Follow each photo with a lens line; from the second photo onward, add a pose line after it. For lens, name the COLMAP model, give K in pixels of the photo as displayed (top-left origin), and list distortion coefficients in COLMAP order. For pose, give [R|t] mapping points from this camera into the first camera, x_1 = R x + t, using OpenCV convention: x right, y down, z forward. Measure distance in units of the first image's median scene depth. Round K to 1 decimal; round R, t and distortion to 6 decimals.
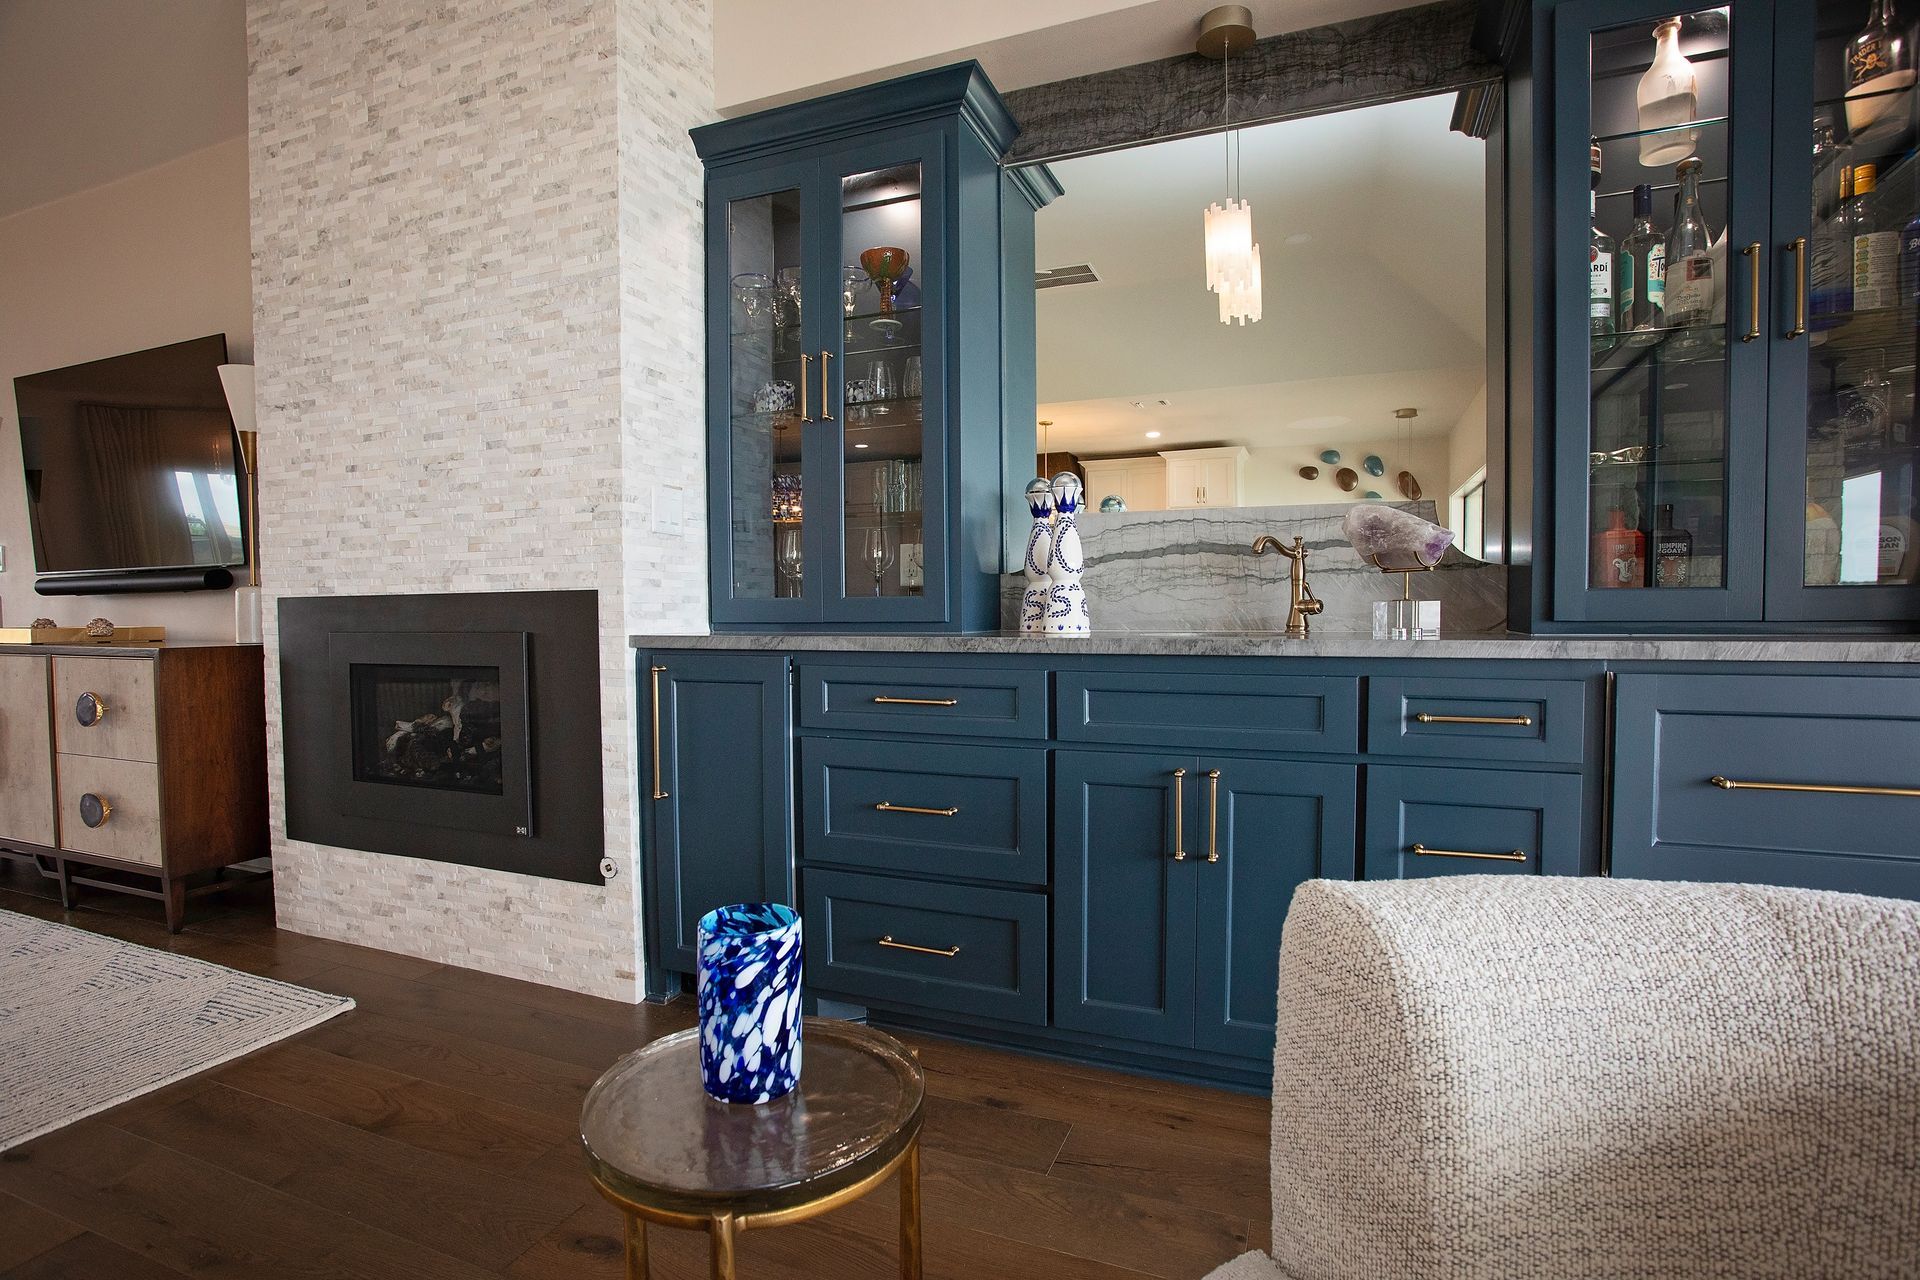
lens RADIAL K [[925.7, 0, 960.9], [0, 925.7, 642.8], [0, 0, 1]] dist [-0.073242, 0.034800]
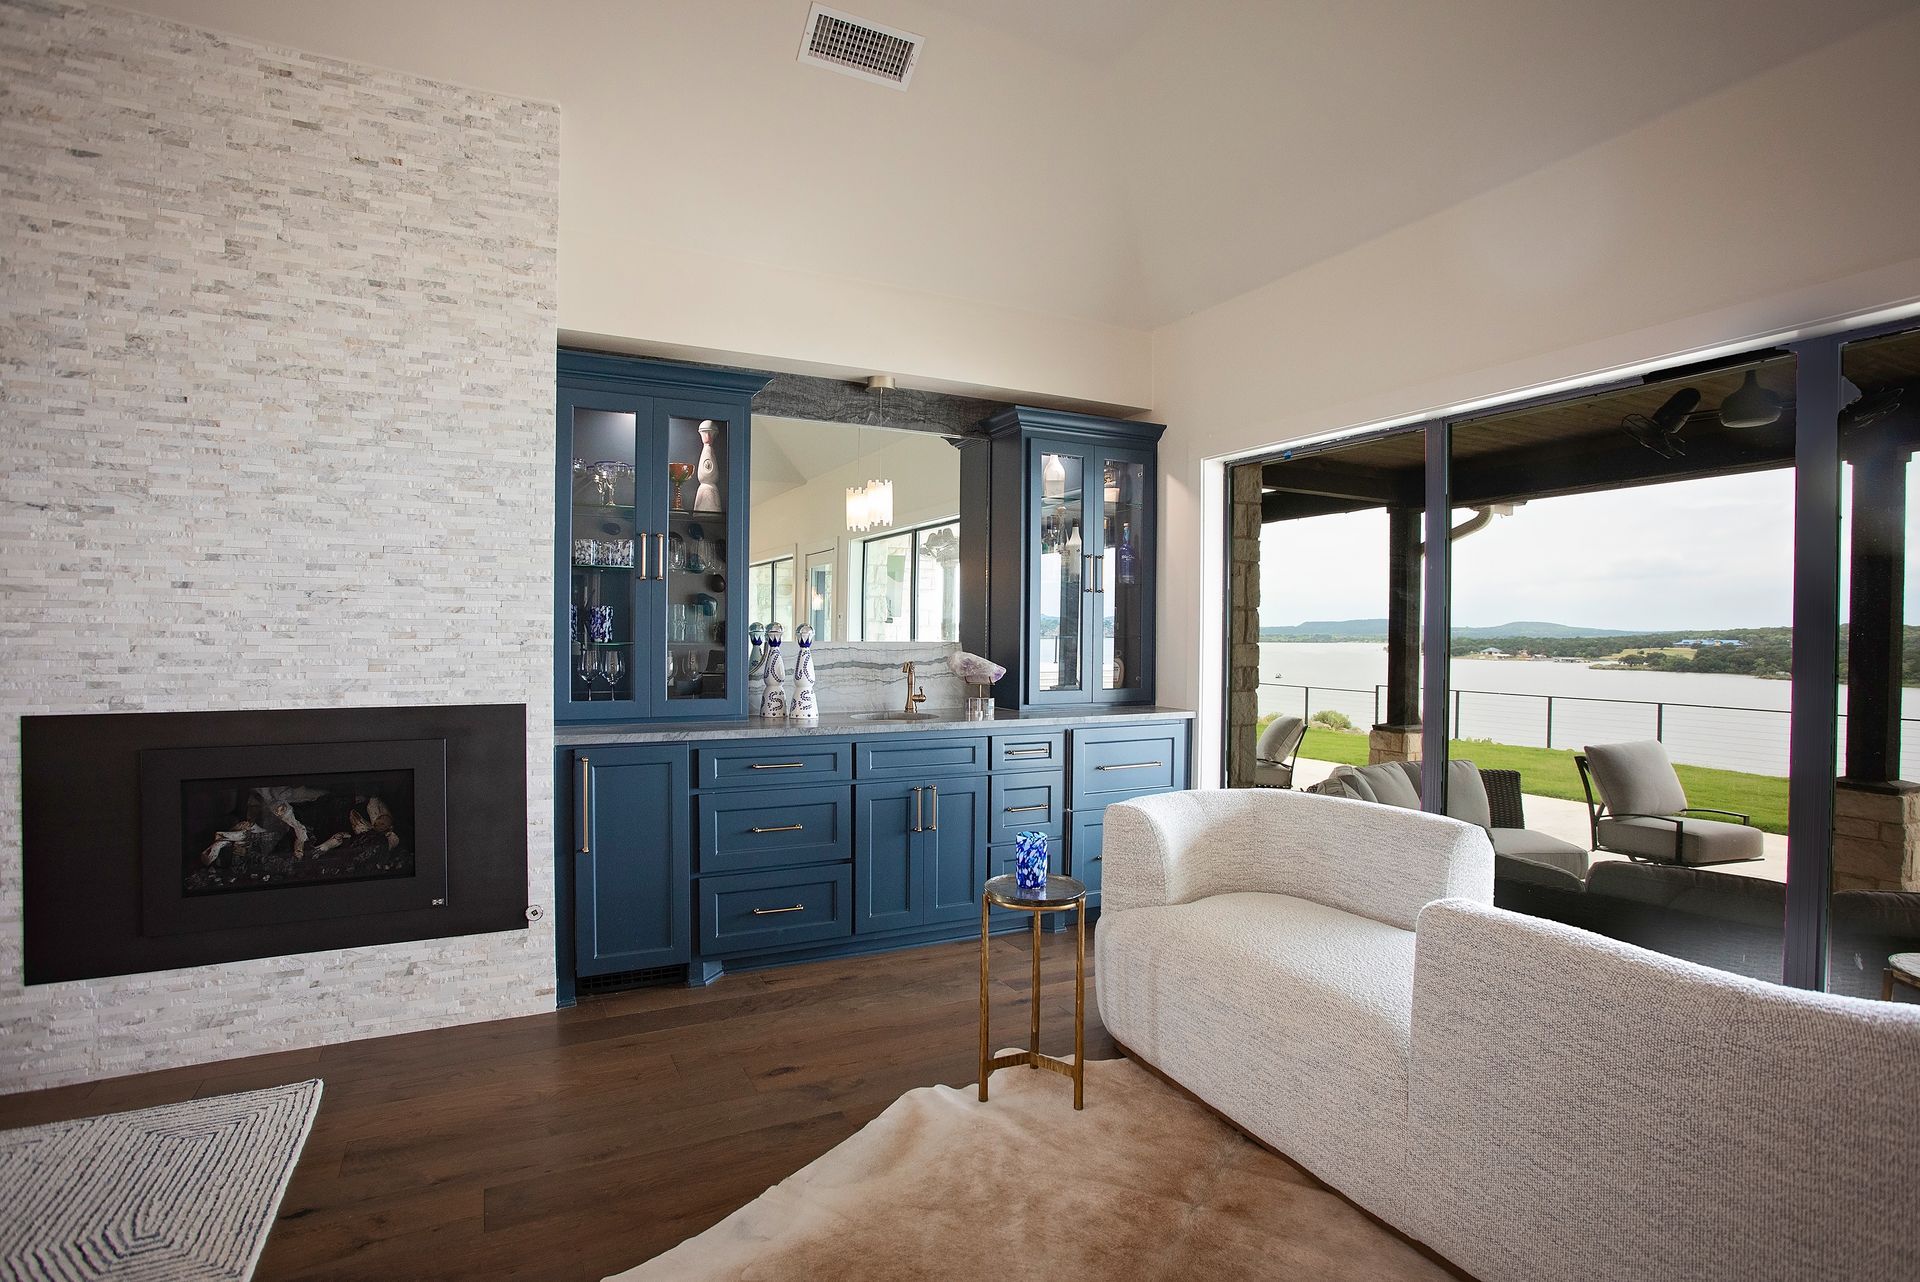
lens RADIAL K [[923.0, 0, 962.7], [0, 923.0, 646.1], [0, 0, 1]] dist [-0.046997, 0.022689]
pose [[0.671034, 0.004244, 0.741414, -0.910595], [0.014762, 0.999709, -0.019083, -0.101377], [-0.741280, 0.023750, 0.670776, -0.341804]]
